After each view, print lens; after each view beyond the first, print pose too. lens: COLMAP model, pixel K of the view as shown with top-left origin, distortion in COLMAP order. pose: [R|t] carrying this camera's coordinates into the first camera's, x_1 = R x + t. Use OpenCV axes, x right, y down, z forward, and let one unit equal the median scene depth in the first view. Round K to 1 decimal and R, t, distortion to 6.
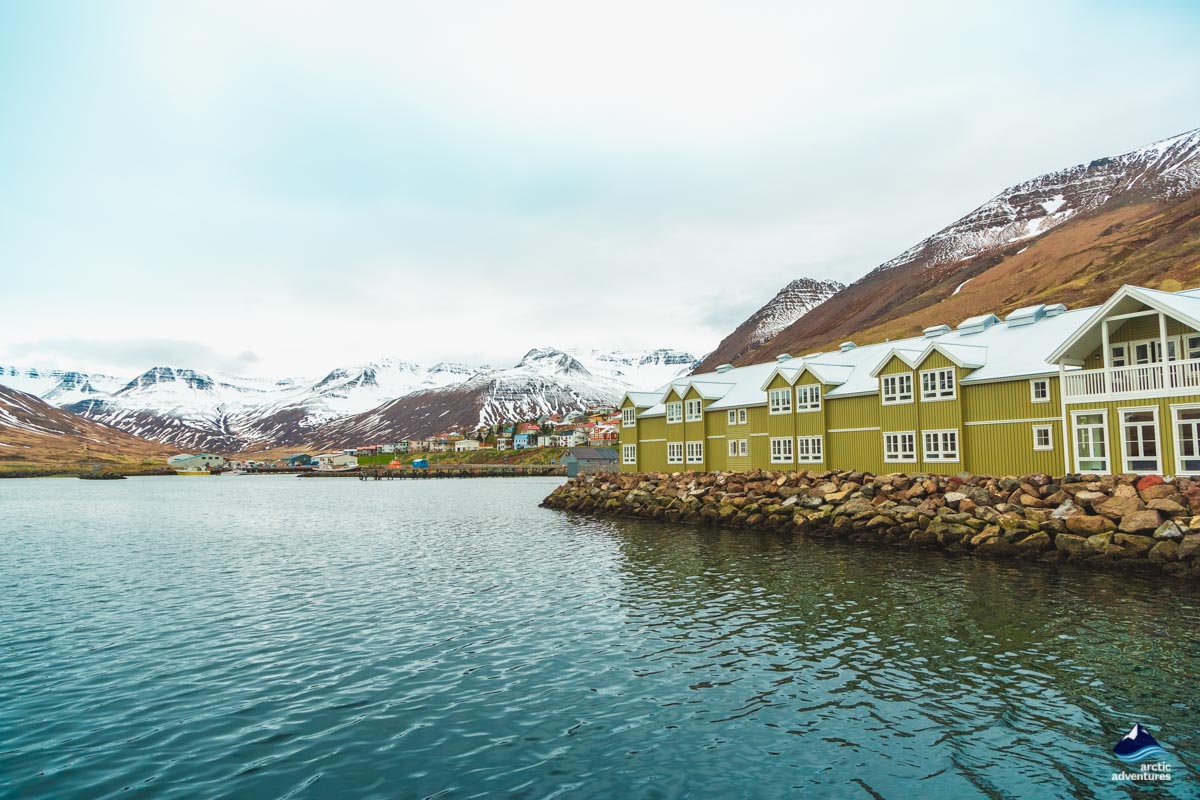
lens RADIAL K [[794.9, 0, 600.0], [0, 794.9, 400.0], [0, 0, 1]] dist [-0.000097, 0.000033]
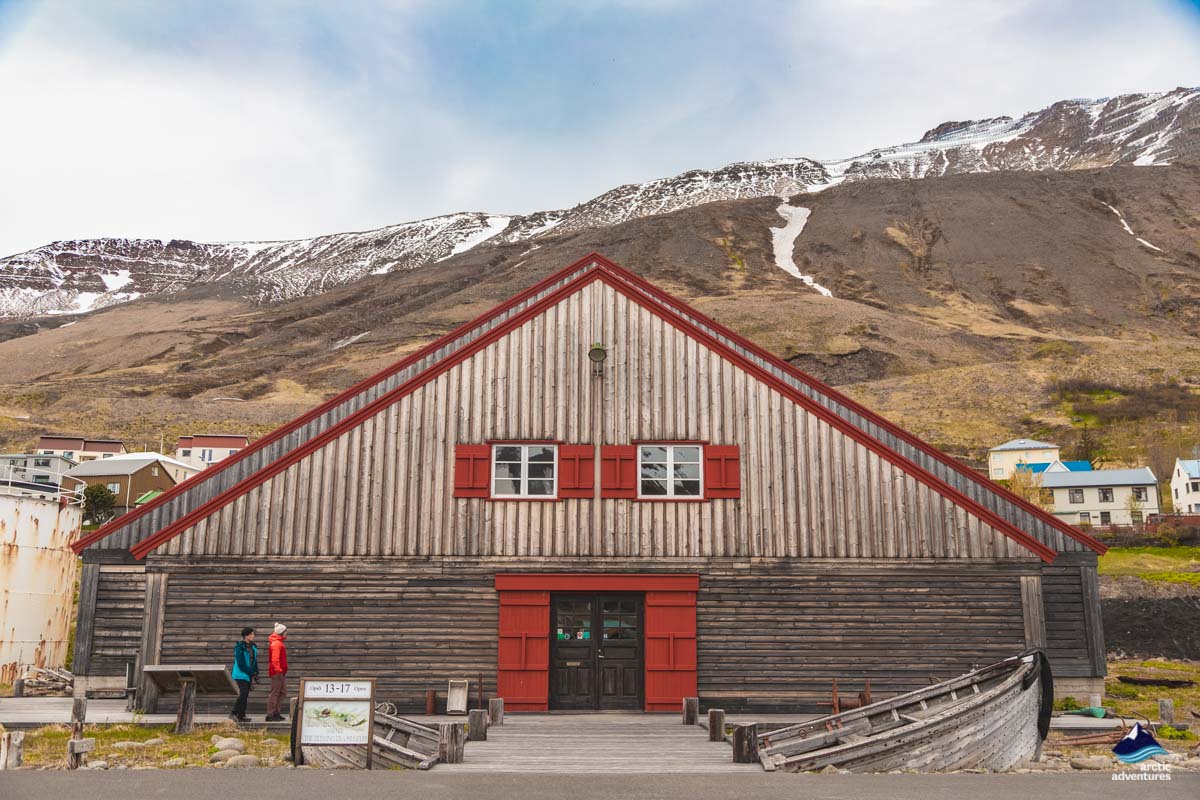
lens RADIAL K [[1072.3, 0, 600.0], [0, 1072.3, 400.0], [0, 0, 1]] dist [0.001150, 0.000837]
pose [[0.552447, 0.193530, 0.810770, 0.050890], [-0.070923, 0.980060, -0.185614, 0.007765], [-0.830525, 0.045040, 0.555157, 0.111327]]
